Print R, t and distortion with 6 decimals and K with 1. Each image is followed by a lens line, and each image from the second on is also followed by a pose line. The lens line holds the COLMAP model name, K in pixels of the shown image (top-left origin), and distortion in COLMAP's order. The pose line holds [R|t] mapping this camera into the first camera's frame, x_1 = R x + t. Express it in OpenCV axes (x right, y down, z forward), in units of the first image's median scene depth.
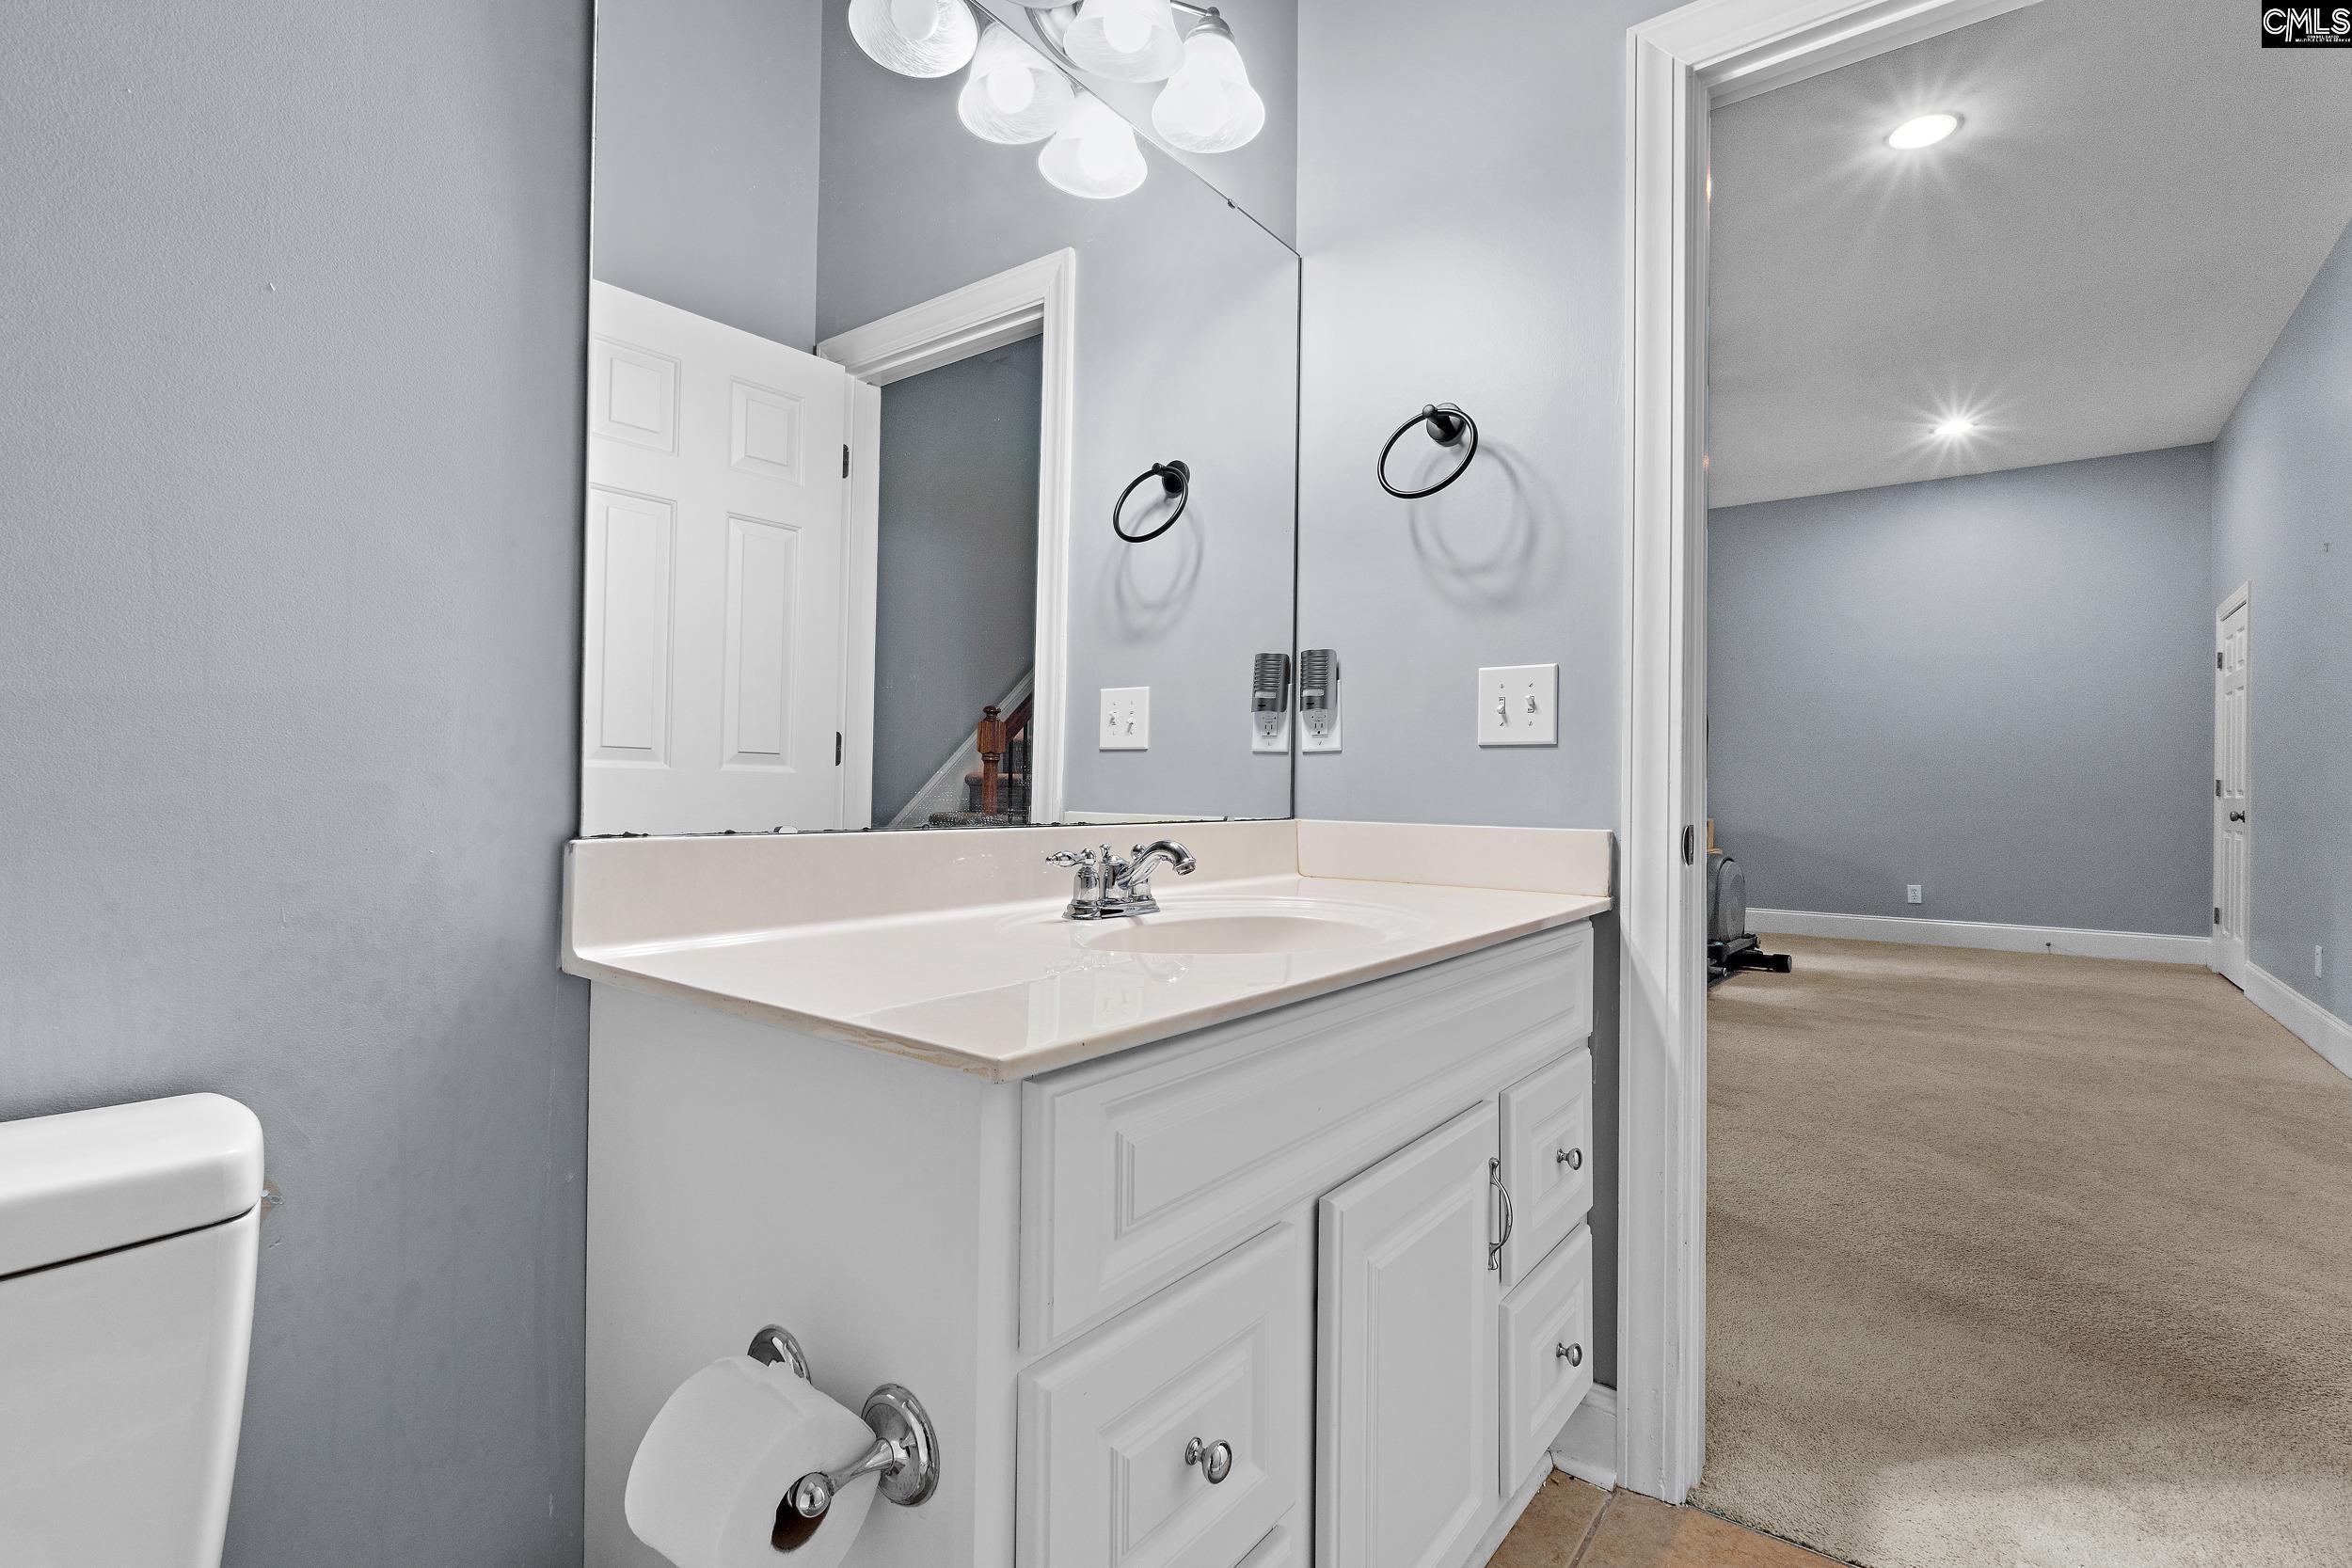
lens RADIAL K [[1087.5, 0, 1165.4], [0, 1087.5, 786.8], [0, 0, 1]] dist [-0.004004, 0.000532]
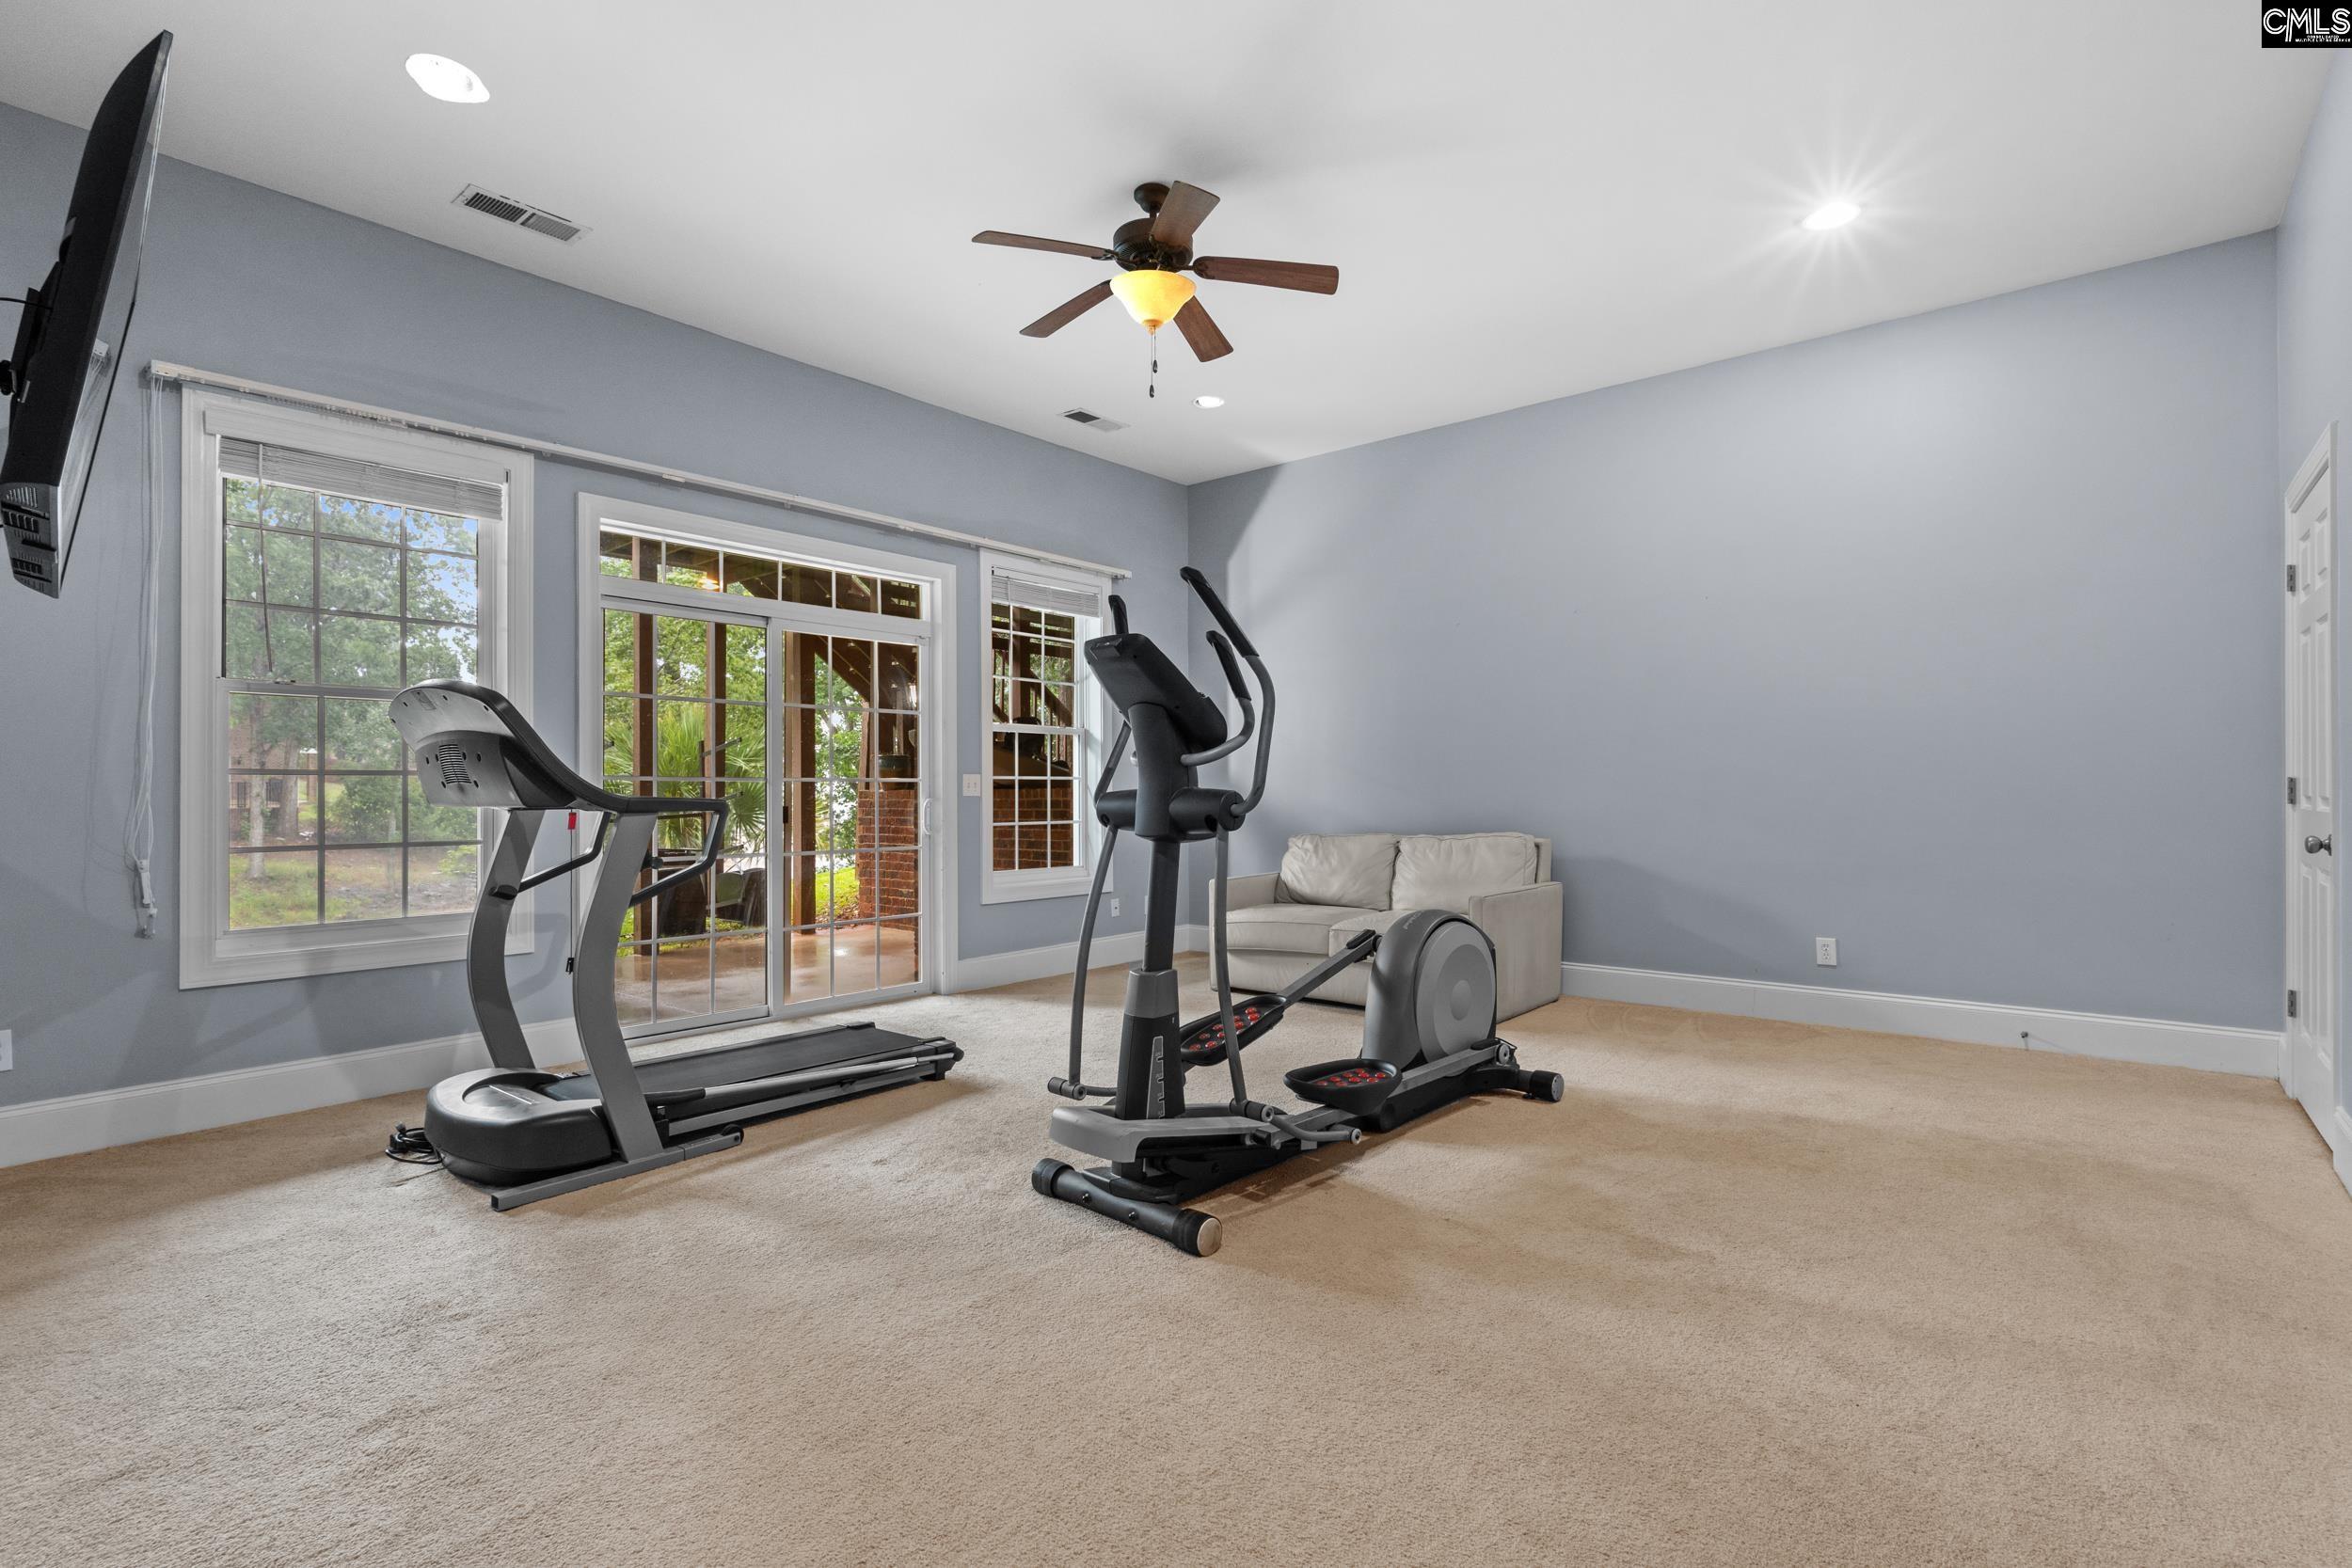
lens RADIAL K [[1087.5, 0, 1187.4], [0, 1087.5, 780.1], [0, 0, 1]] dist [-0.004004, 0.000532]
pose [[0.998706, -0.012303, -0.049354, 0.392547], [0.012318, 0.999924, -0.000008, -0.012721], [0.049351, -0.000600, 0.998781, 0.372423]]
